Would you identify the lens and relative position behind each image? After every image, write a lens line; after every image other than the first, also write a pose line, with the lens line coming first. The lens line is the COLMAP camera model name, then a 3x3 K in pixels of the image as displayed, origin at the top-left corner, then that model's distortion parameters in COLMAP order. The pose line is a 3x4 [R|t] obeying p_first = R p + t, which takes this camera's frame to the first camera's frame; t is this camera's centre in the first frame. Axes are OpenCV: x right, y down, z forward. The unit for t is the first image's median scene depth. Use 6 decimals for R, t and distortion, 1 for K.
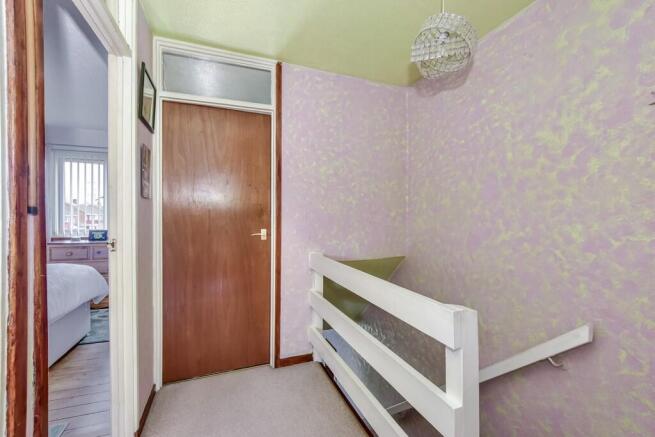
lens RADIAL K [[287.9, 0, 326.7], [0, 287.9, 221.1], [0, 0, 1]] dist [-0.010417, 0.002184]
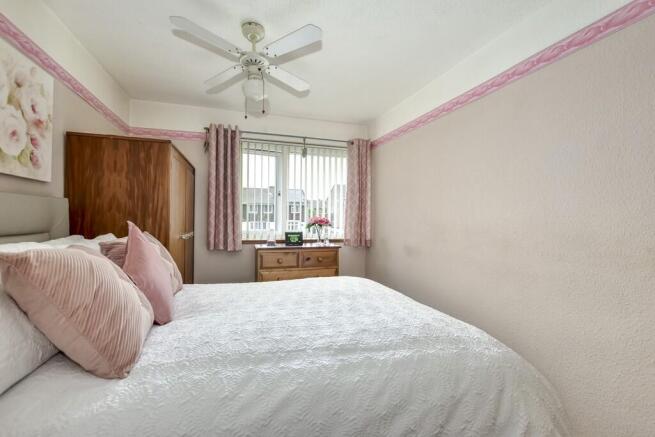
lens RADIAL K [[287.9, 0, 330.2], [0, 287.9, 220.2], [0, 0, 1]] dist [-0.010417, 0.002184]
pose [[0.998620, 0.008412, -0.051838, -0.656397], [-0.009050, 0.999886, -0.012086, 0.005272], [0.051731, 0.012538, 0.998582, 0.156994]]
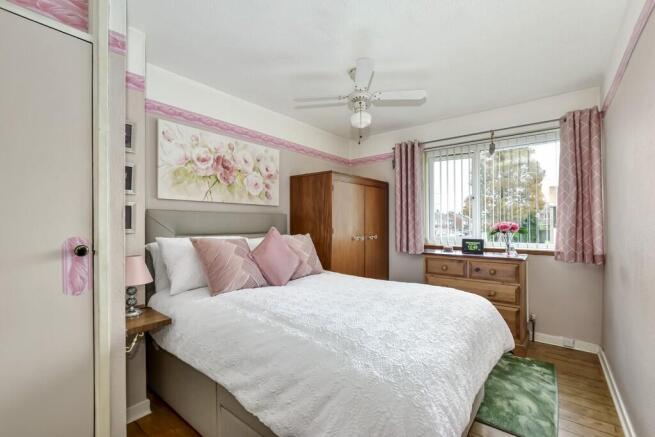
lens RADIAL K [[287.9, 0, 327.2], [0, 287.9, 220.9], [0, 0, 1]] dist [-0.010417, 0.002184]
pose [[0.508287, -0.008464, -0.861146, -0.336130], [-0.013343, 0.999754, -0.017702, 0.001185], [0.861084, 0.020488, 0.508049, 0.272244]]
